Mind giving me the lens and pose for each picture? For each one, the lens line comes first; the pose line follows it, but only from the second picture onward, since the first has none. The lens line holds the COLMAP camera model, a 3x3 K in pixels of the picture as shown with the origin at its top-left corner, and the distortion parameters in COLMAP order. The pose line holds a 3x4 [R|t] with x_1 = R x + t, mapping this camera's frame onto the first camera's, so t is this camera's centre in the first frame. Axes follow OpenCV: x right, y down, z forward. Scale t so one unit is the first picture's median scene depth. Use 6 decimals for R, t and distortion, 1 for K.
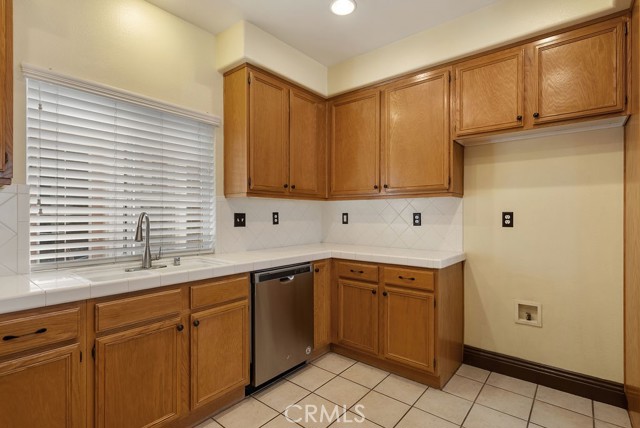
lens RADIAL K [[320.1, 0, 324.5], [0, 320.1, 214.1], [0, 0, 1]] dist [-0.000601, 0.001718]
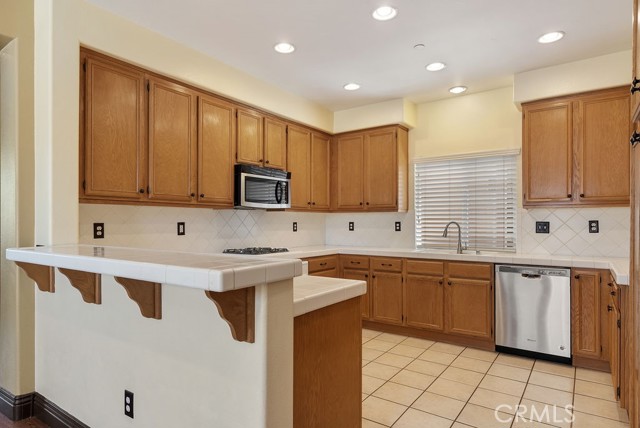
lens RADIAL K [[373.1, 0, 319.5], [0, 373.1, 222.7], [0, 0, 1]] dist [0.001251, 0.002367]
pose [[0.056402, -0.000475, -0.998408, 1.169501], [0.001887, 0.999998, -0.000369, 0.000460], [0.998406, -0.001863, 0.056403, 0.111072]]
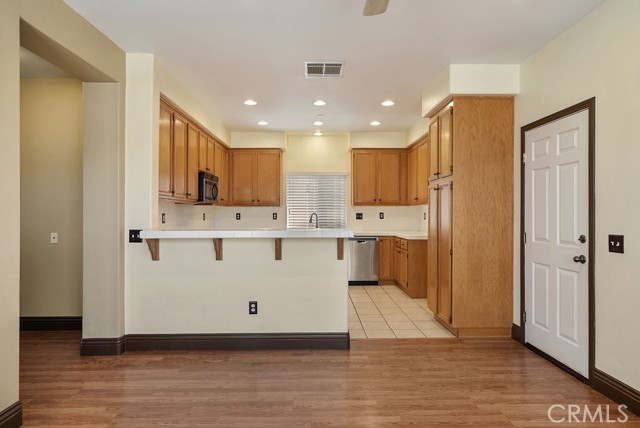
lens RADIAL K [[373.1, 0, 322.3], [0, 373.1, 212.8], [0, 0, 1]] dist [0.001251, 0.002367]
pose [[0.641251, -0.001668, -0.767329, 1.659113], [0.001423, 0.999999, -0.000985, -0.003337], [0.767330, -0.000460, 0.641253, -0.888875]]
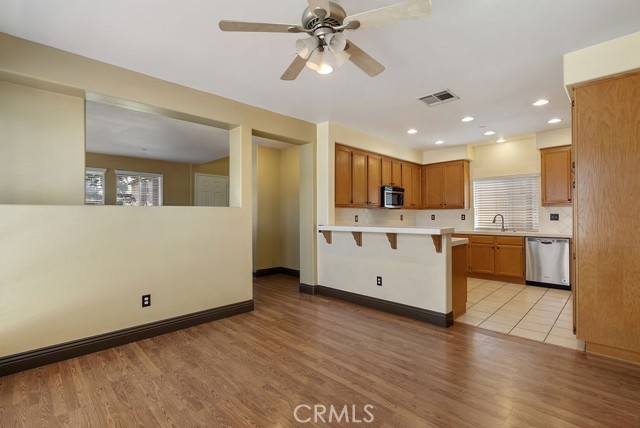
lens RADIAL K [[297.3, 0, 315.5], [0, 297.3, 214.1], [0, 0, 1]] dist [-0.008292, 0.003209]
pose [[-0.123657, -0.005211, -0.992311, 2.038773], [0.007766, 0.999951, -0.006219, -0.001637], [0.992295, -0.008476, -0.123610, -0.346795]]
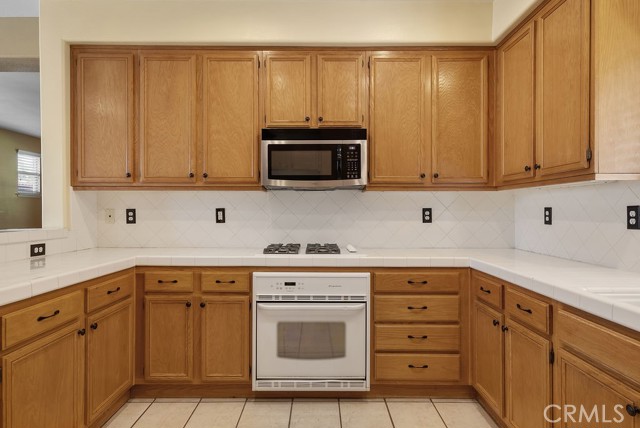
lens RADIAL K [[373.1, 0, 319.7], [0, 373.1, 209.9], [0, 0, 1]] dist [0.001251, 0.002367]
pose [[-0.781330, 0.002650, -0.624113, 0.270321], [0.000840, 0.999995, 0.003193, 0.000150], [0.624118, 0.001971, -0.781328, 0.805156]]
